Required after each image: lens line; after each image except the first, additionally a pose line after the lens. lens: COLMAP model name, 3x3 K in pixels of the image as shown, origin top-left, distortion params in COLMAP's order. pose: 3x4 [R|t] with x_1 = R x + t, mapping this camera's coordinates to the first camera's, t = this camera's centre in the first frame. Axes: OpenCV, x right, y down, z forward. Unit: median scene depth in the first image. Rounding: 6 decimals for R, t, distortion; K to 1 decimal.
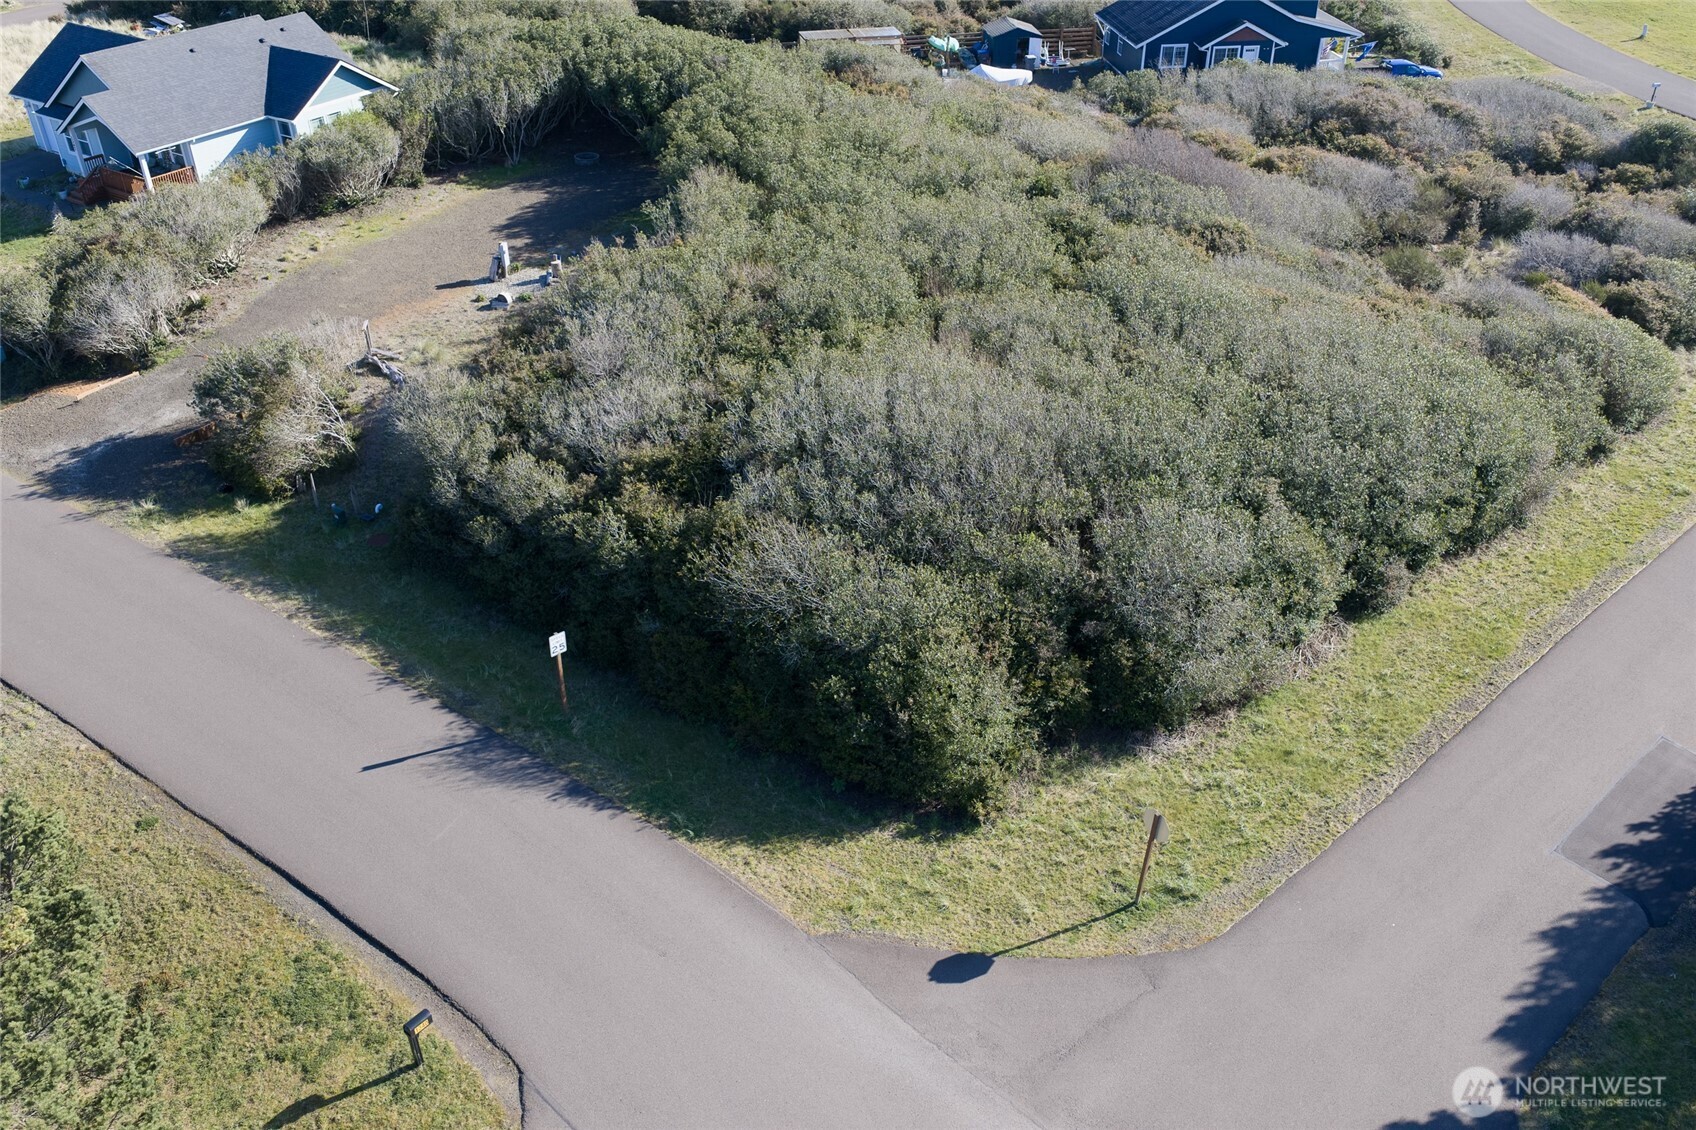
lens RADIAL K [[1398.4, 0, 855.2], [0, 1398.4, 561.8], [0, 0, 1]] dist [0.026588, -0.051682]
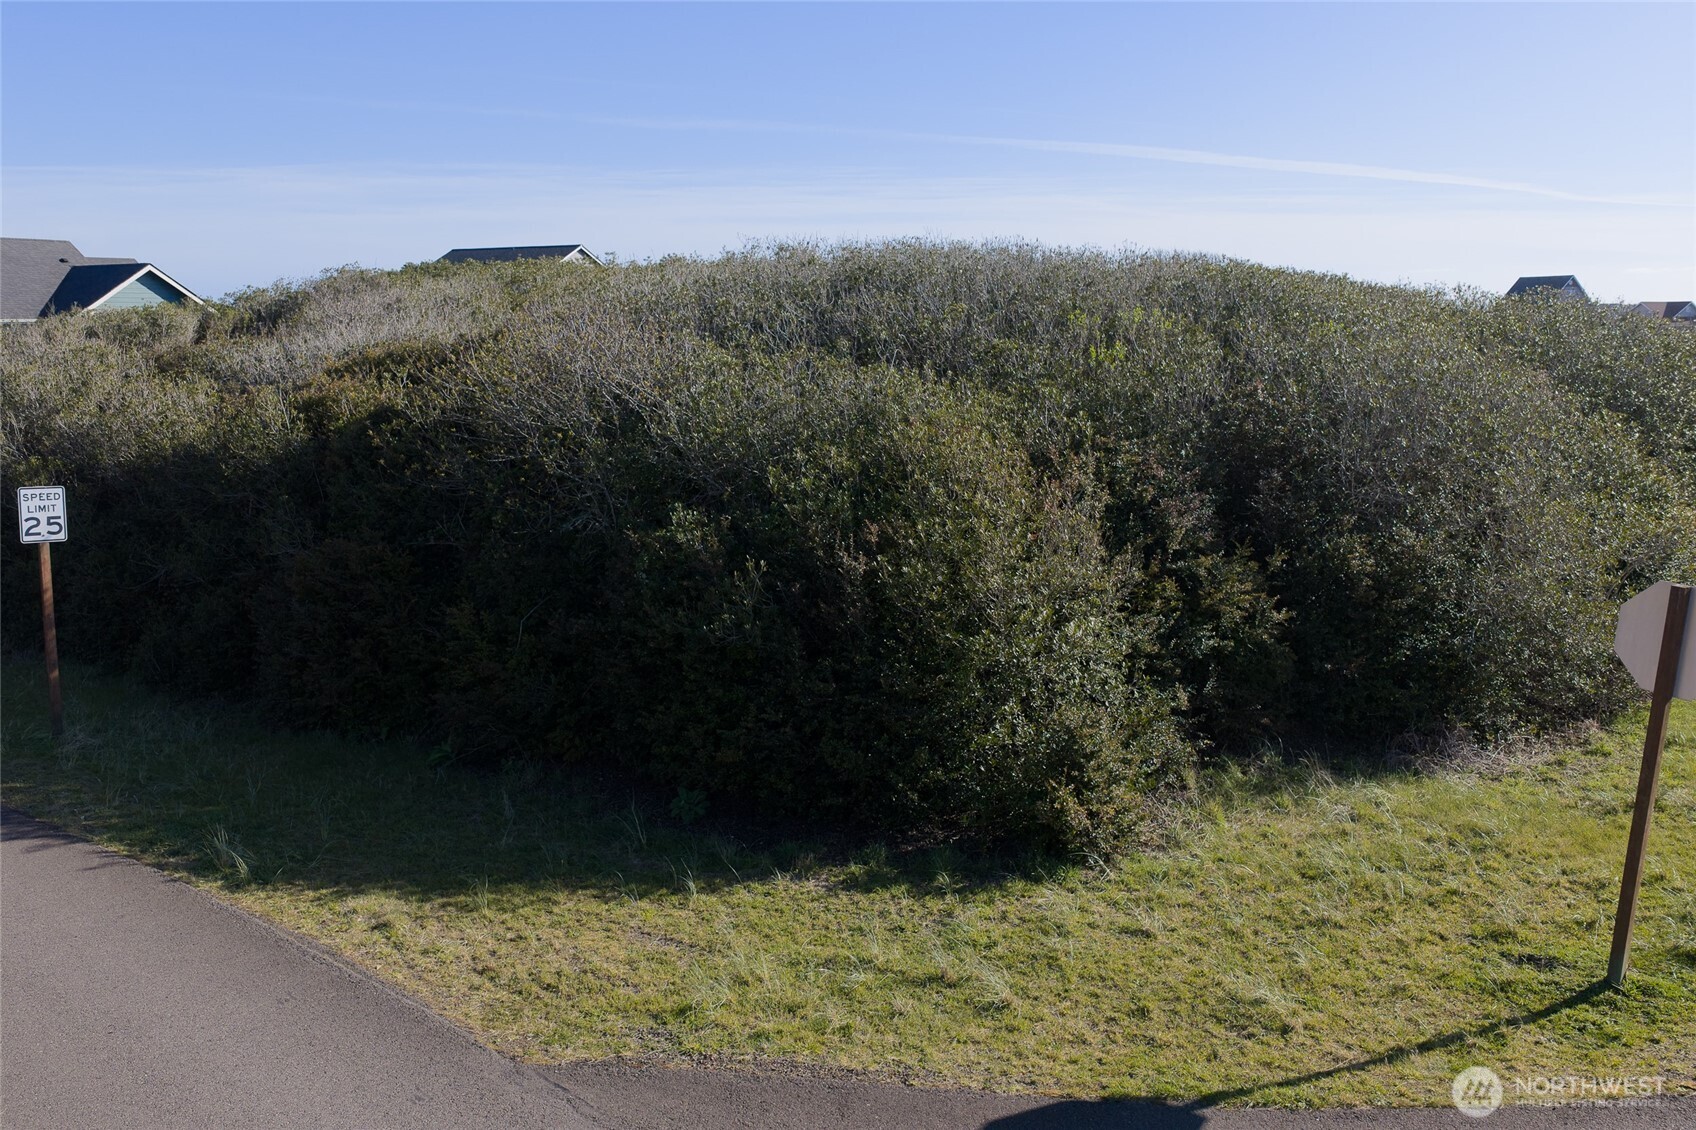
lens RADIAL K [[1403.6, 0, 858.9], [0, 1403.6, 557.3], [0, 0, 1]] dist [0.027415, -0.068234]
pose [[0.999402, -0.004532, 0.034273, 0.019189], [0.018127, 0.912853, -0.407885, 0.225139], [-0.029438, 0.408263, 0.912390, 0.546911]]
